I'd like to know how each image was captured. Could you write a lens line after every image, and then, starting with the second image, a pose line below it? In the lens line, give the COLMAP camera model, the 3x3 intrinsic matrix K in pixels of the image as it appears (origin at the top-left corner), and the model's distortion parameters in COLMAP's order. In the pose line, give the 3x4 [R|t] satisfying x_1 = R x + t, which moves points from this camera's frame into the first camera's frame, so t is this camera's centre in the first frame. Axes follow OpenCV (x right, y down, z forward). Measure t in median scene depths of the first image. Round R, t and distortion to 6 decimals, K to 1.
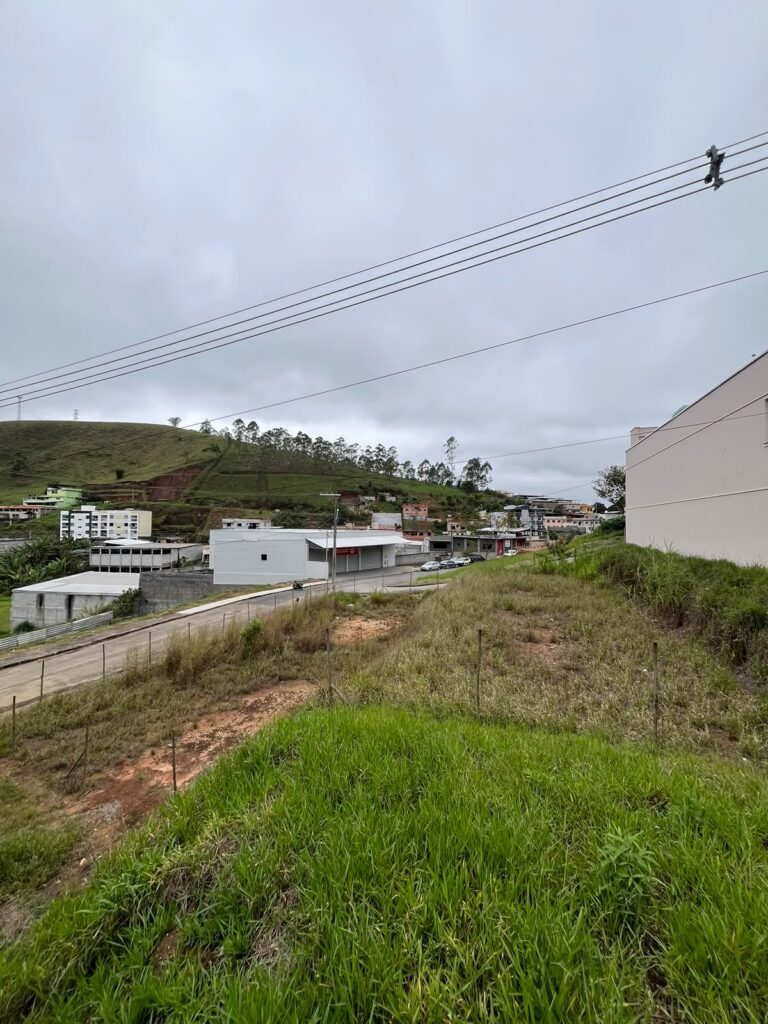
lens RADIAL K [[410.5, 0, 388.0], [0, 410.5, 513.2], [0, 0, 1]] dist [-0.002813, 0.000551]
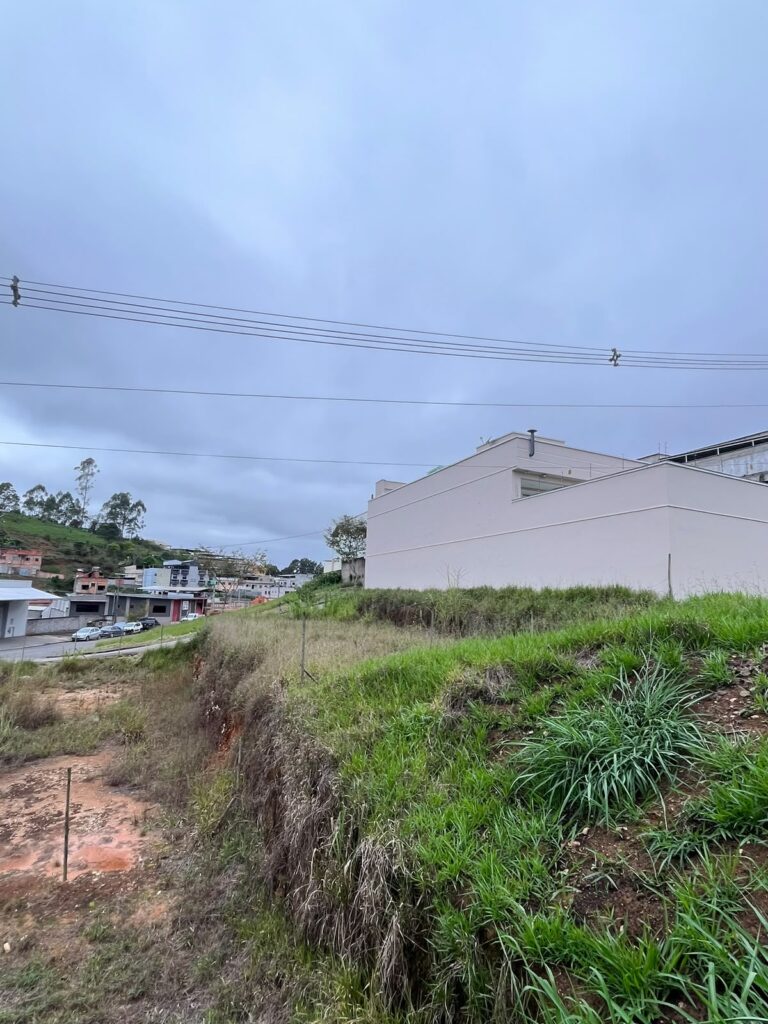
lens RADIAL K [[527.5, 0, 386.9], [0, 527.5, 513.4], [0, 0, 1]] dist [0.004218, -0.000494]
pose [[0.758146, 0.117257, 0.641456, -0.192152], [-0.040451, 0.990262, -0.133209, 0.045080], [-0.650829, 0.075045, 0.755506, -0.032430]]
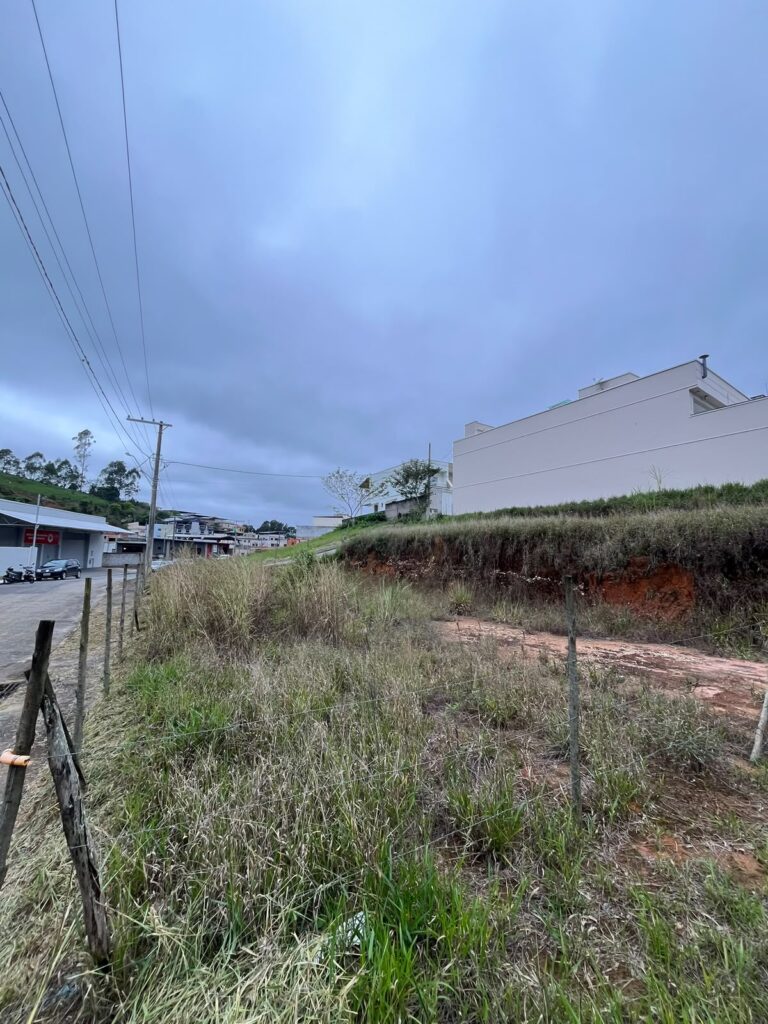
lens RADIAL K [[409.4, 0, 384.8], [0, 409.4, 519.1], [0, 0, 1]] dist [-0.000138, 0.000158]
pose [[0.654192, 0.075369, 0.752564, -0.362214], [-0.037394, 0.997029, -0.067347, 0.133620], [-0.755403, 0.015917, 0.655067, 0.284257]]
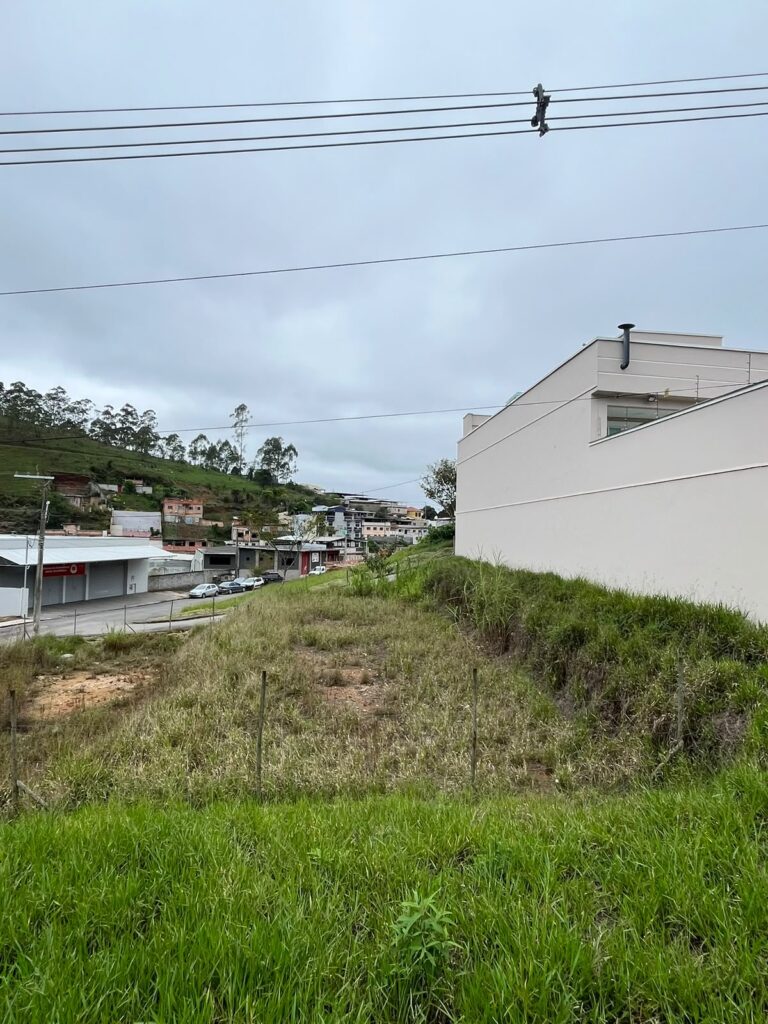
lens RADIAL K [[580.5, 0, 388.3], [0, 580.5, 516.3], [0, 0, 1]] dist [0.003916, 0.001323]
pose [[0.918726, 0.025713, 0.394058, 0.003645], [-0.026237, 0.999648, -0.004060, 0.003025], [-0.394023, -0.006609, 0.919077, -0.001280]]
